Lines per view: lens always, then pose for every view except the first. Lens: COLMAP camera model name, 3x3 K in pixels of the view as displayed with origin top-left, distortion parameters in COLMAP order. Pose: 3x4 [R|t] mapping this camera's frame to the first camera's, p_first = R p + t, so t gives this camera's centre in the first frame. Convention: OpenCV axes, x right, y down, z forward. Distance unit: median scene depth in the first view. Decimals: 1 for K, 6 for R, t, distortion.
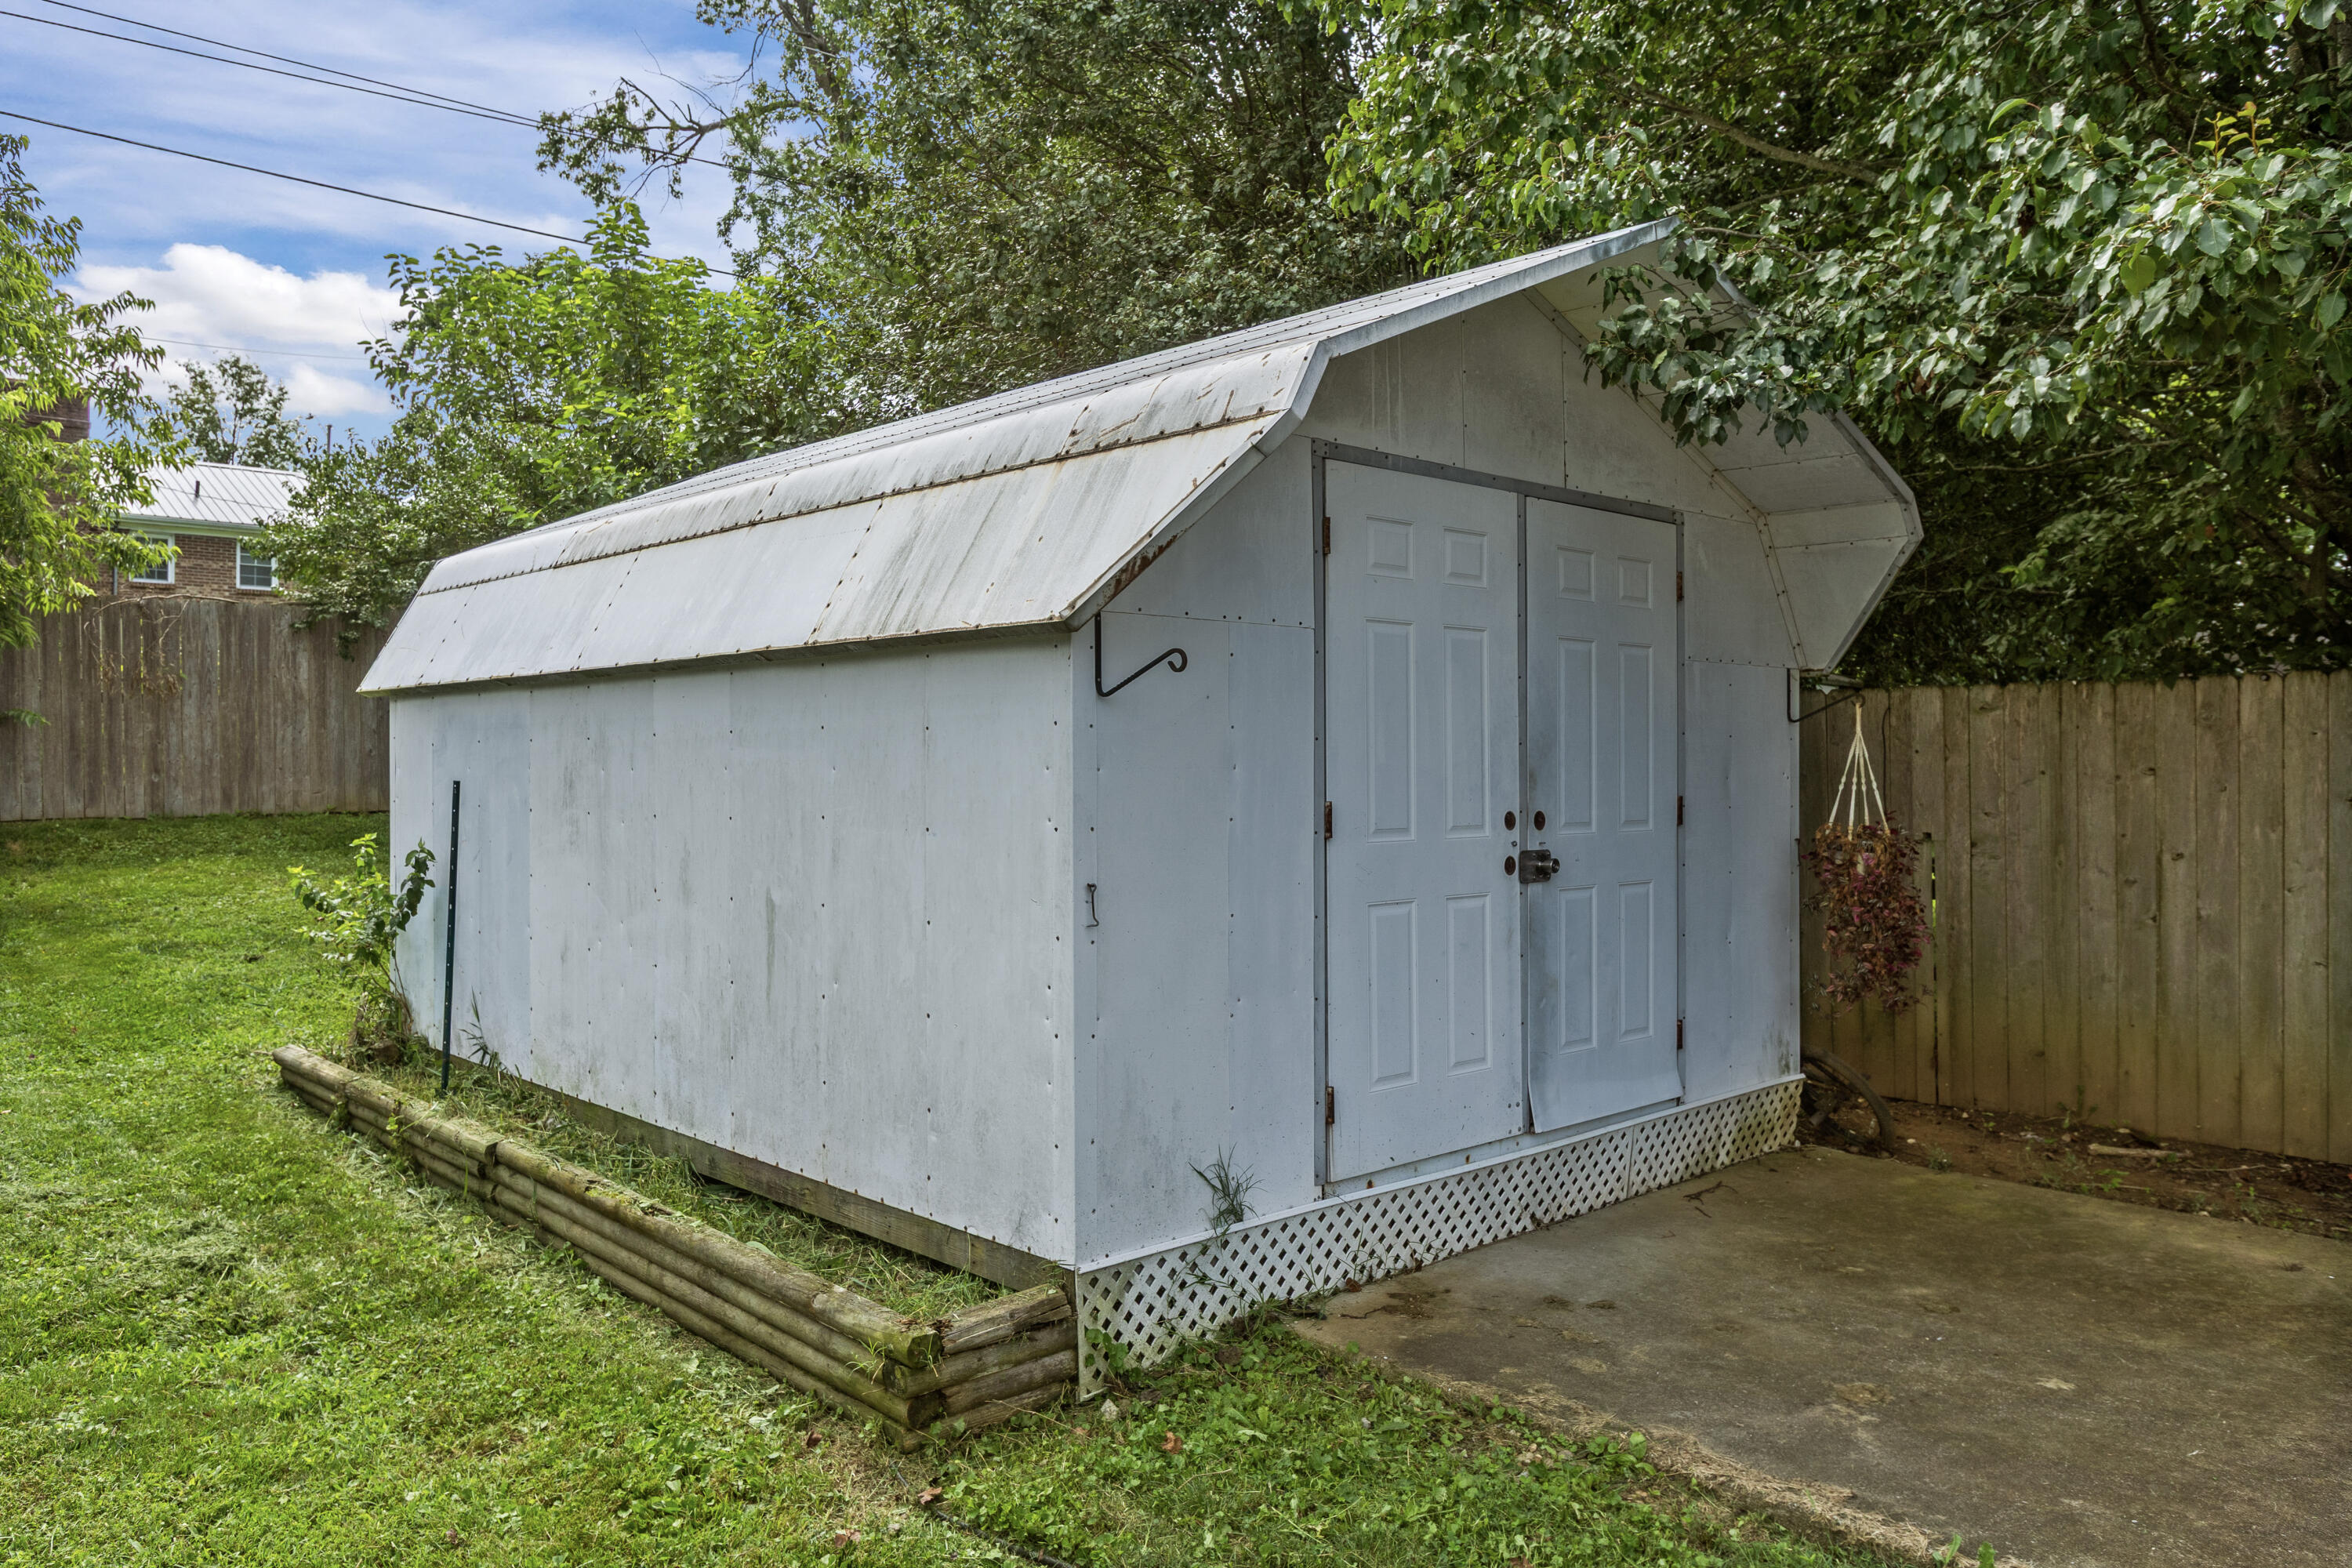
lens RADIAL K [[1682.5, 0, 1178.1], [0, 1682.5, 776.3], [0, 0, 1]] dist [-0.012247, 0.000823]
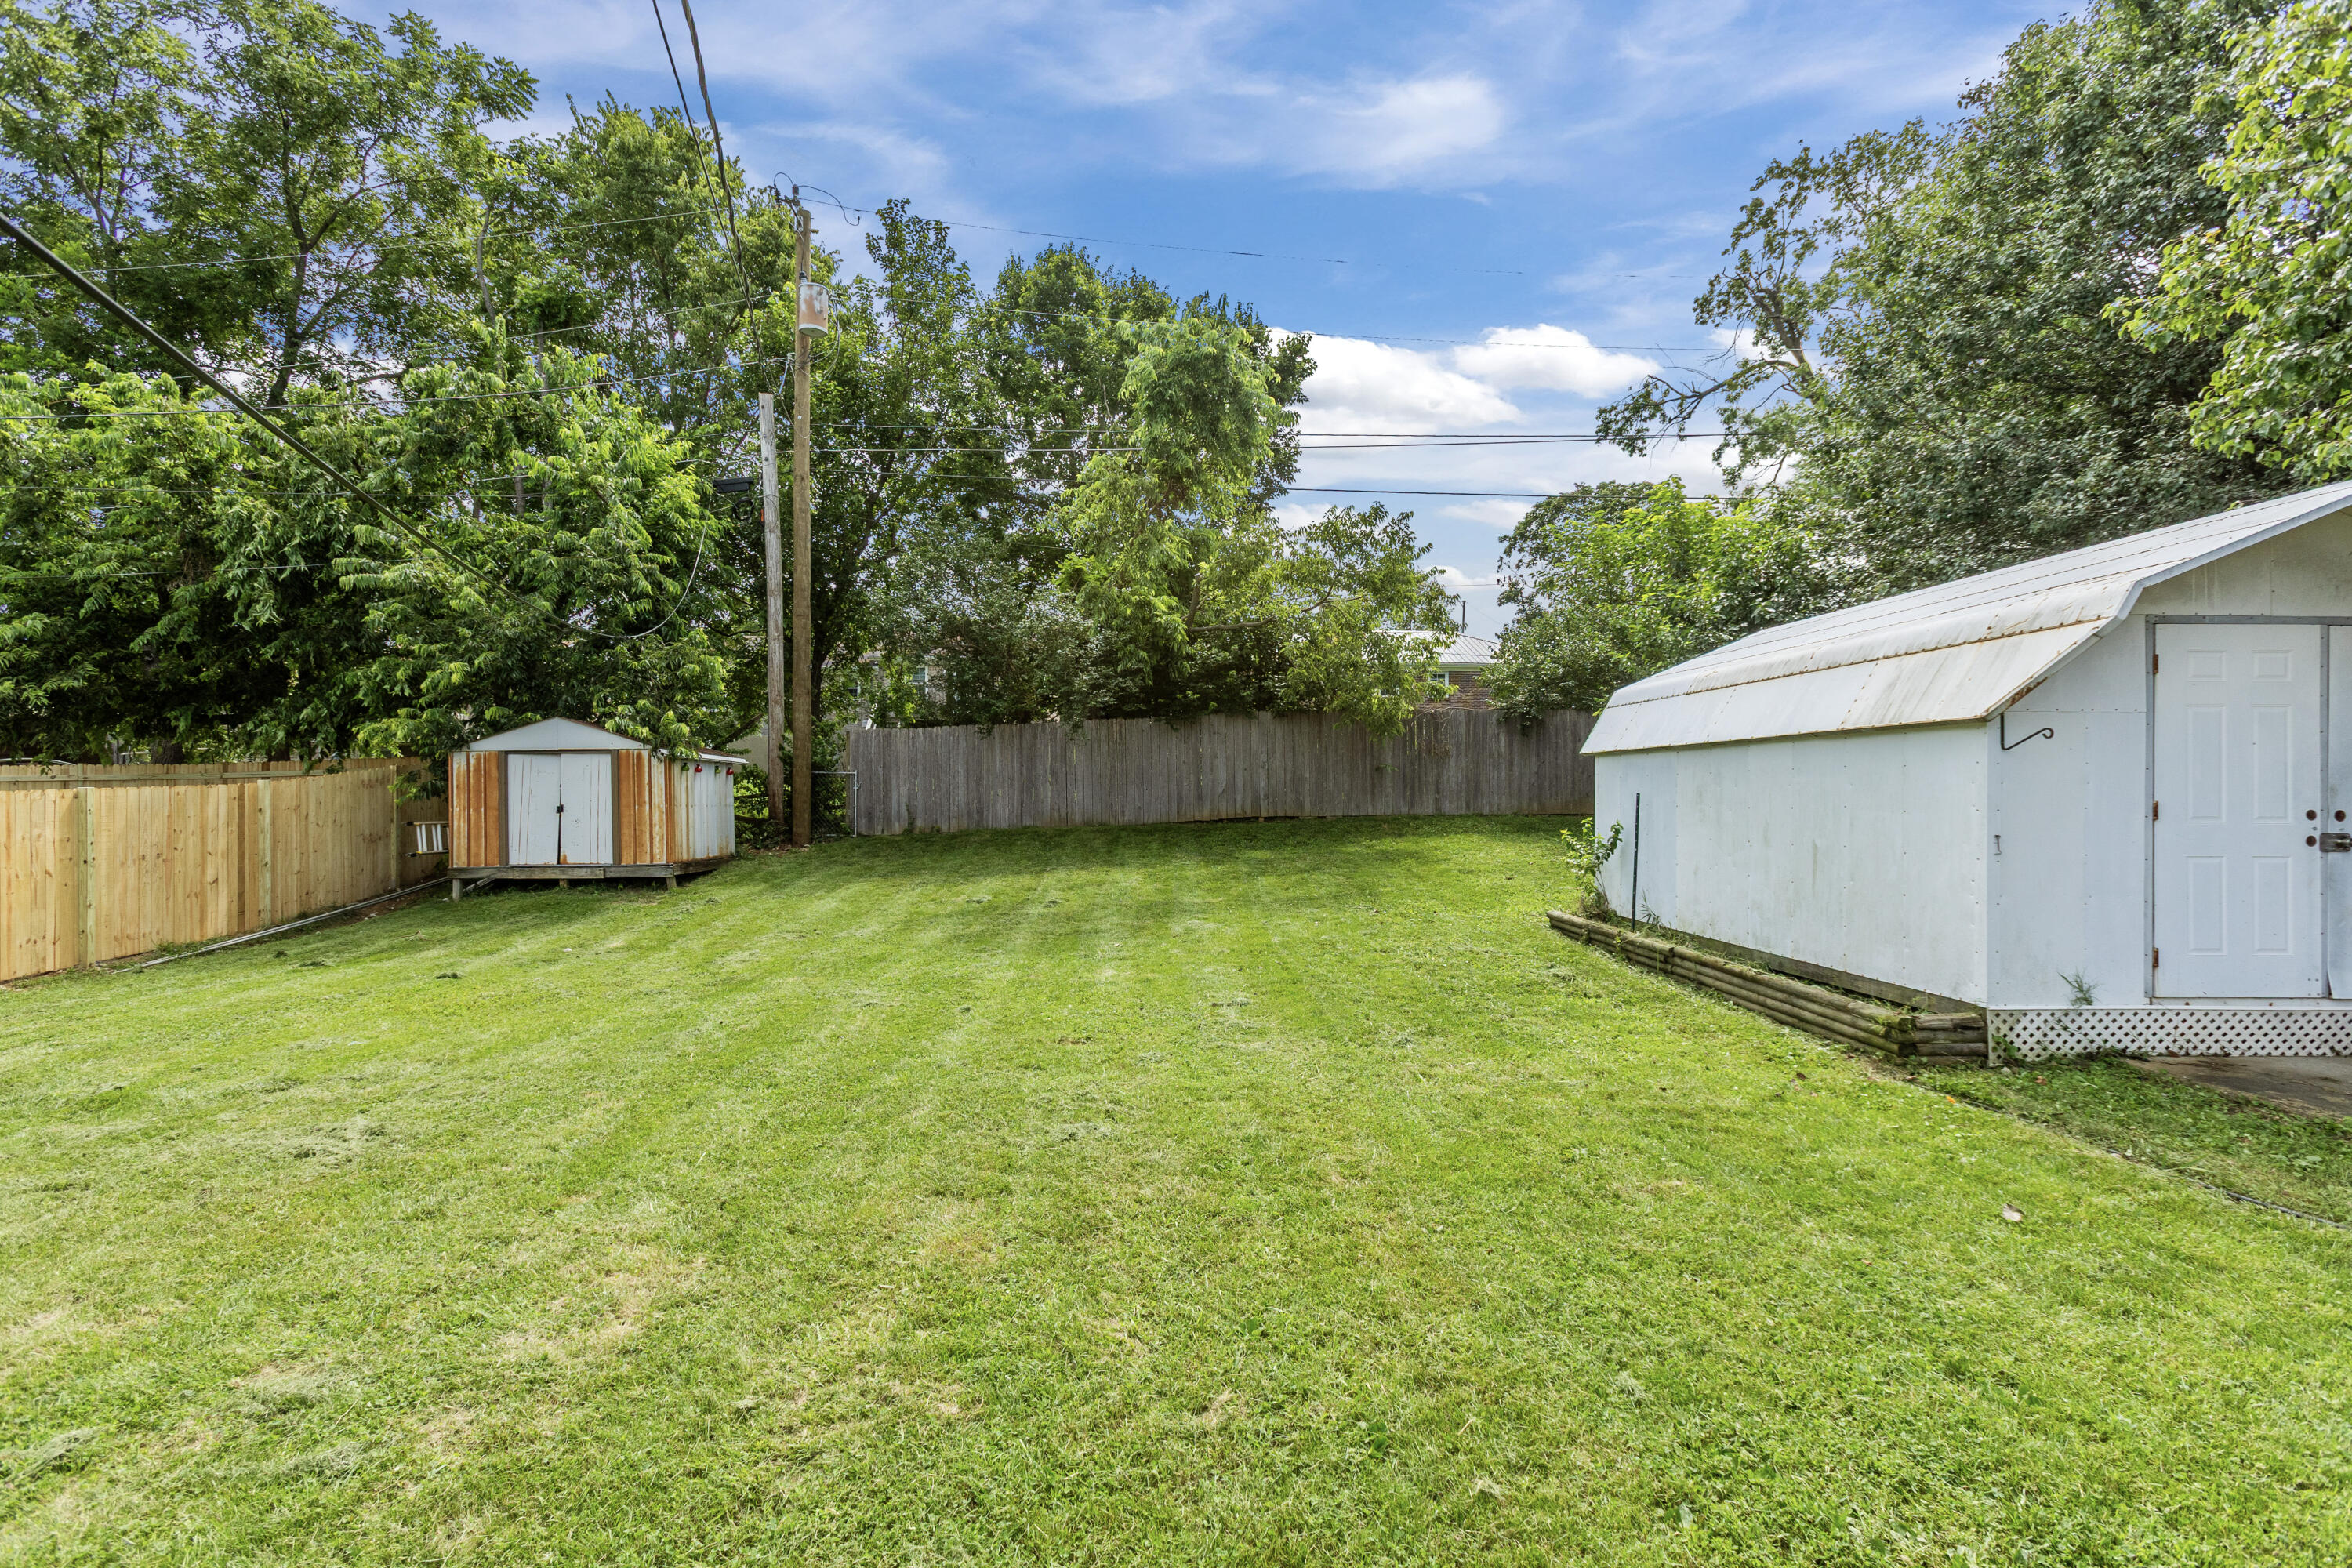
lens RADIAL K [[1066.4, 0, 1155.4], [0, 1066.4, 795.4], [0, 0, 1]] dist [-0.005948, 0.006785]
pose [[0.745117, 0.004757, -0.666917, 0.047271], [-0.009121, 0.999954, -0.003057, 0.021554], [0.666871, 0.008361, 0.745126, -0.645573]]
